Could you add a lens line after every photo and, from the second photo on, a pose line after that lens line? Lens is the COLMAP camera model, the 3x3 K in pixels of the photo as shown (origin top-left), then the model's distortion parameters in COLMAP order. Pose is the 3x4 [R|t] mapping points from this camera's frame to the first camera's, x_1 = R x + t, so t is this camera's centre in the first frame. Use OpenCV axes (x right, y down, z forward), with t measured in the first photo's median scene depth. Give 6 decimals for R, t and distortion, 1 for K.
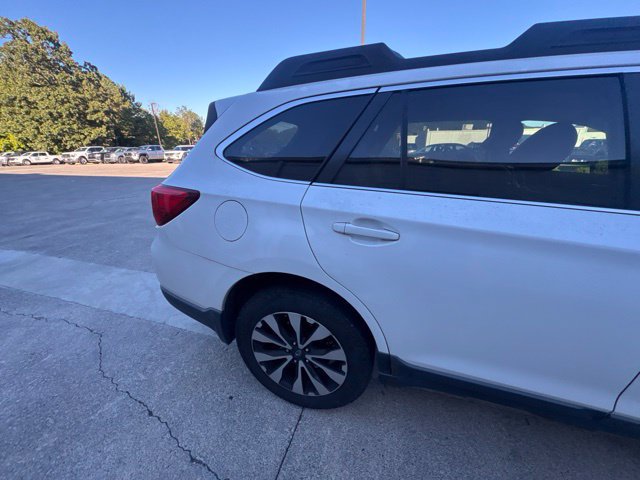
lens RADIAL K [[253.4, 0, 319.2], [0, 253.4, 238.4], [0, 0, 1]] dist [-0.001668, -0.000247]
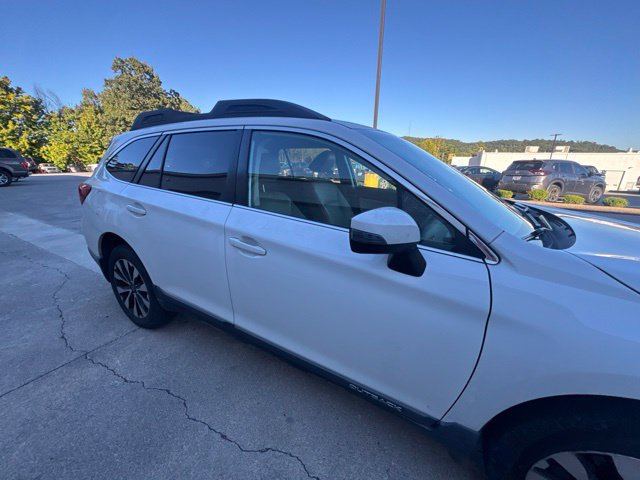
lens RADIAL K [[253.4, 0, 318.9], [0, 253.4, 239.6], [0, 0, 1]] dist [-0.001668, -0.000247]
pose [[0.979821, 0.086789, -0.180051, 0.080605], [-0.097201, 0.994017, -0.049816, 0.006652], [0.174651, 0.066312, 0.982395, -0.024280]]
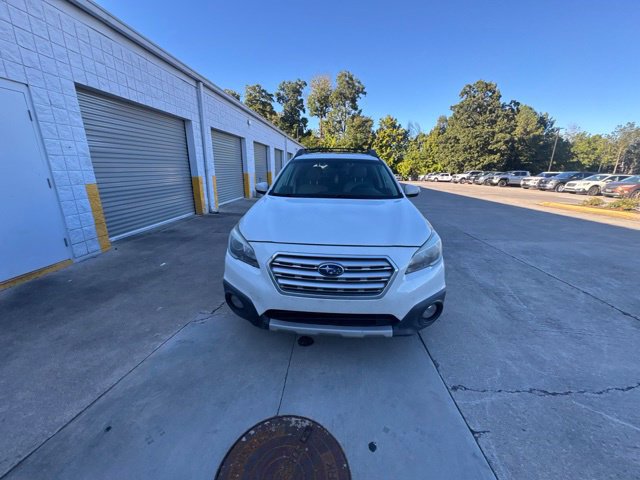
lens RADIAL K [[253.4, 0, 319.7], [0, 253.4, 239.7], [0, 0, 1]] dist [-0.001668, -0.000247]
pose [[0.240834, 0.277468, -0.930059, 0.245788], [-0.353545, 0.917507, 0.182175, -0.009370], [0.903883, 0.284944, 0.319065, 0.008133]]
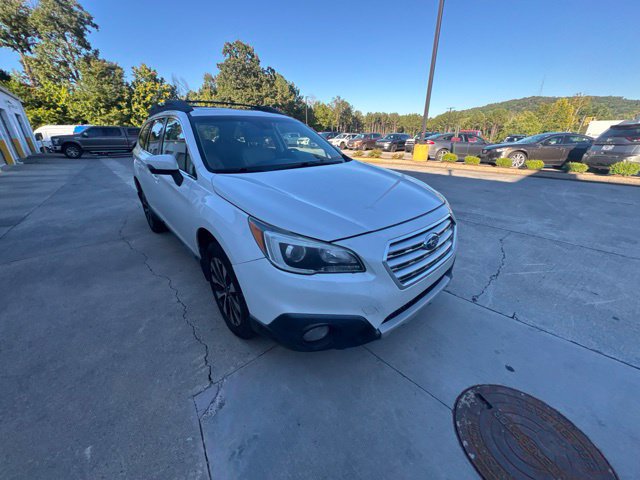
lens RADIAL K [[253.4, 0, 320.2], [0, 253.4, 238.5], [0, 0, 1]] dist [-0.001668, -0.000247]
pose [[0.861539, 0.202806, -0.465424, 0.183624], [-0.182021, 0.979191, 0.089742, 0.010180], [0.473939, 0.007401, 0.880526, -0.038275]]
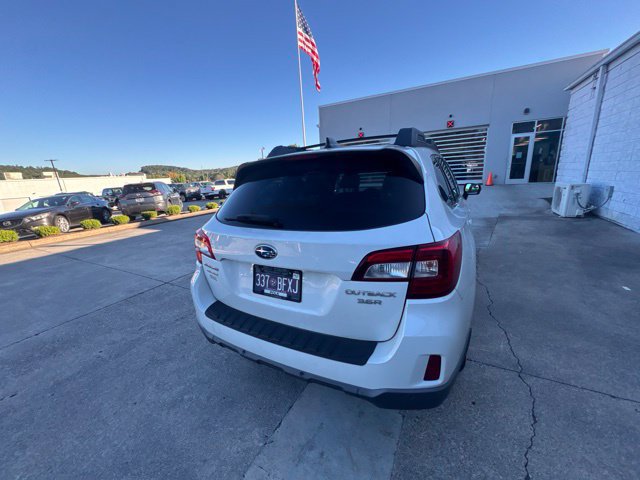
lens RADIAL K [[253.4, 0, 319.2], [0, 253.4, 238.8], [0, 0, 1]] dist [-0.001668, -0.000247]
pose [[0.186058, -0.241607, 0.952370, -0.091686], [0.399590, 0.904121, 0.151302, -0.031319], [-0.897613, 0.352407, 0.264763, 0.071423]]
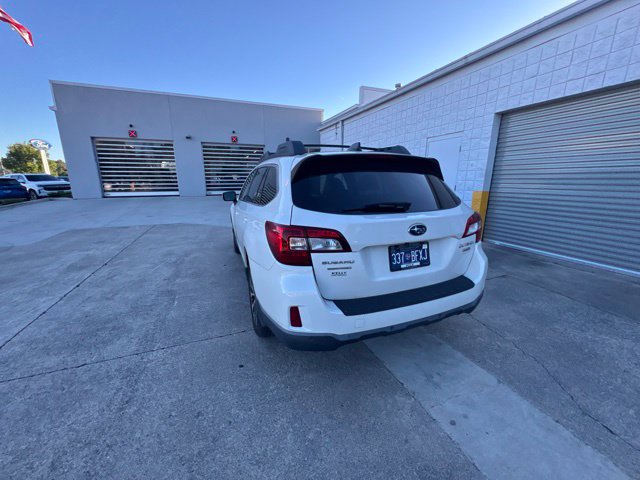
lens RADIAL K [[253.4, 0, 319.7], [0, 253.4, 238.4], [0, 0, 1]] dist [-0.001668, -0.000247]
pose [[-0.633172, -0.166221, 0.755953, -0.076301], [0.282855, 0.859427, 0.425887, -0.061563], [-0.720477, 0.483484, -0.497148, 0.157187]]
